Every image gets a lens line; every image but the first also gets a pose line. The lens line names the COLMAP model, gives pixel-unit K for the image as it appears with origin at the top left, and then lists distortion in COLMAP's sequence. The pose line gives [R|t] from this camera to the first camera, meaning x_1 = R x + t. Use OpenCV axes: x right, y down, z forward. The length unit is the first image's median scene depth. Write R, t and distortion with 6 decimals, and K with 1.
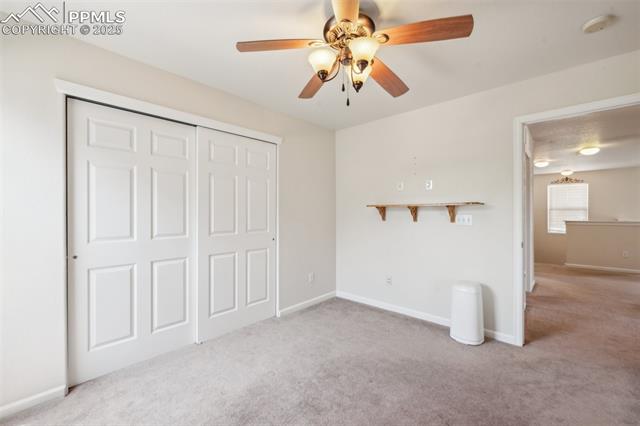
lens RADIAL K [[260.2, 0, 320.0], [0, 260.2, 213.0], [0, 0, 1]] dist [0.000916, 0.000146]
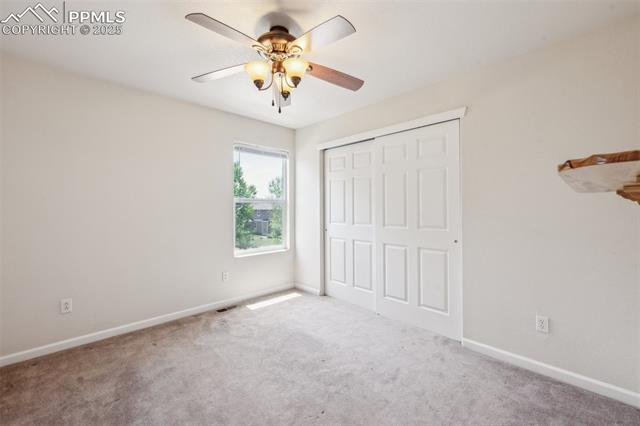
lens RADIAL K [[263.7, 0, 319.6], [0, 263.7, 204.6], [0, 0, 1]] dist [0.000008, 0.000006]
pose [[-0.052231, -0.009777, -0.998587, 0.713903], [-0.000571, 0.999952, -0.009761, -0.001302], [0.998635, 0.000061, -0.052234, 0.708885]]
